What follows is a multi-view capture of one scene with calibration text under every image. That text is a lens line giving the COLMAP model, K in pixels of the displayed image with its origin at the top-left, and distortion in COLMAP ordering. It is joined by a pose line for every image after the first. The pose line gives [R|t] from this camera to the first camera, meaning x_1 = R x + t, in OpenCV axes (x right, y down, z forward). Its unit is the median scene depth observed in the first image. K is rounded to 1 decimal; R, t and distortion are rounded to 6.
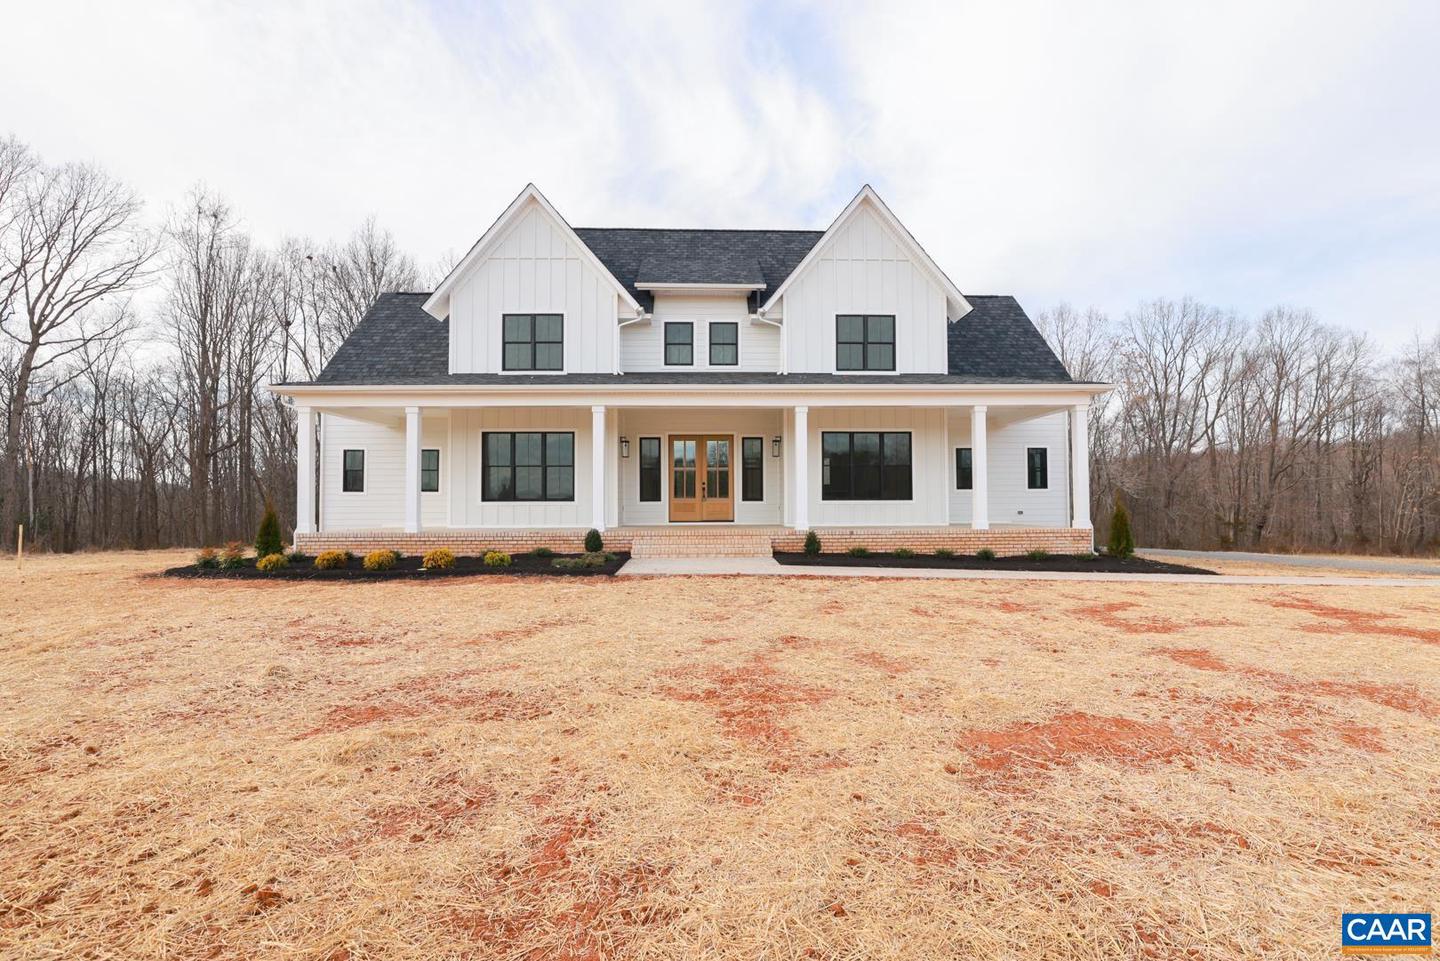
lens RADIAL K [[632.4, 0, 722.7], [0, 632.4, 487.4], [0, 0, 1]] dist [-0.025530, -0.000080]
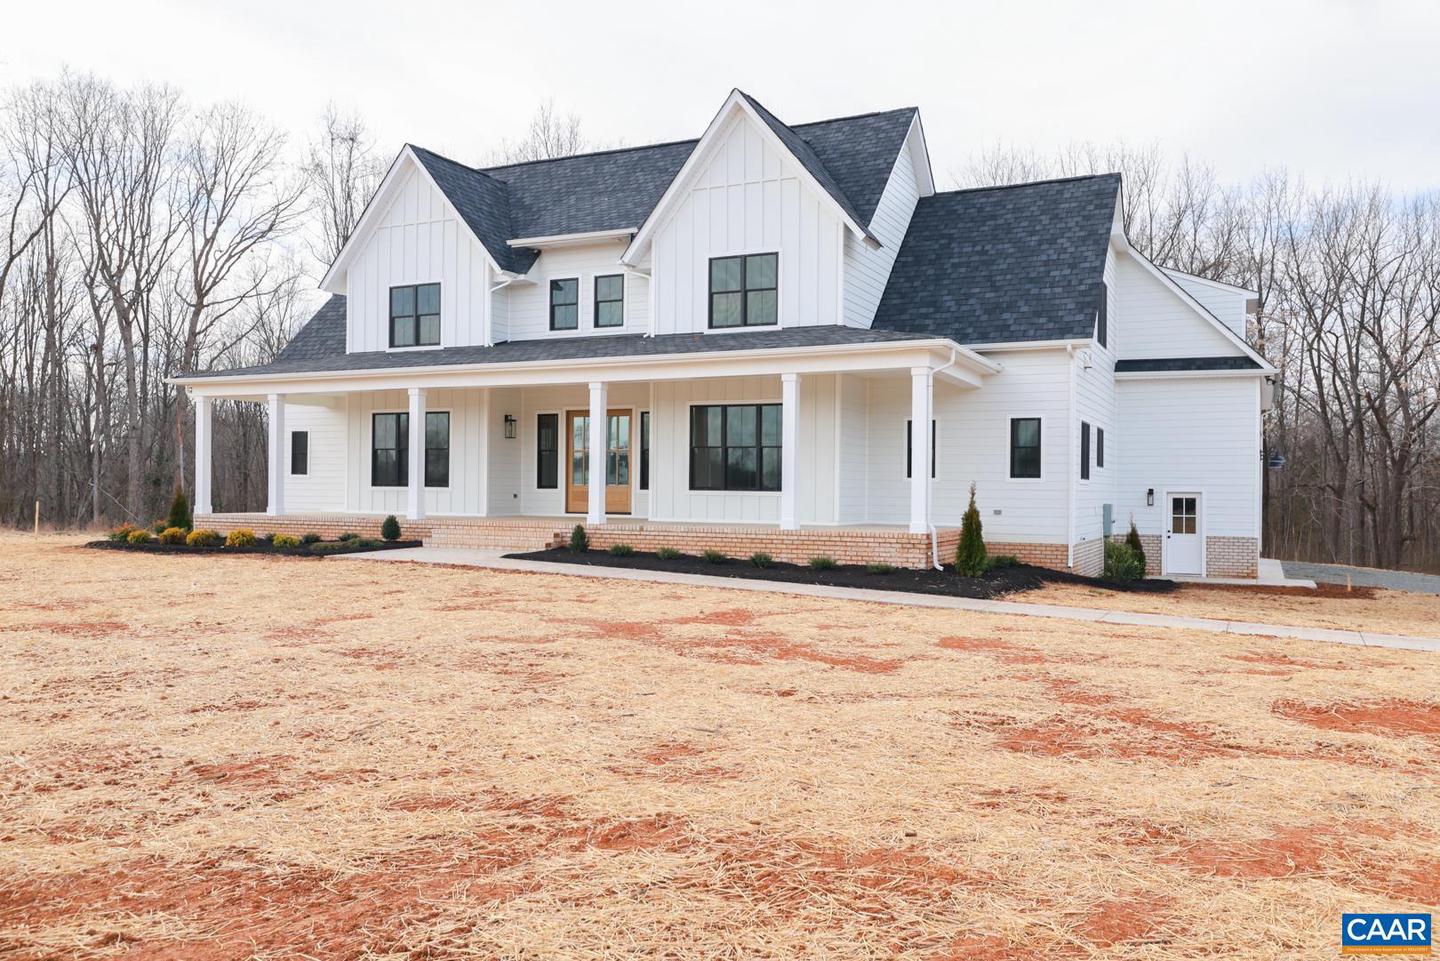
lens RADIAL K [[1095.9, 0, 714.0], [0, 1095.9, 483.7], [0, 0, 1]] dist [0.010728, 0.011951]
pose [[0.885153, 0.012741, -0.465126, 0.828596], [-0.006309, 0.999862, 0.015383, -0.010557], [0.465258, -0.010682, 0.885111, -0.223249]]
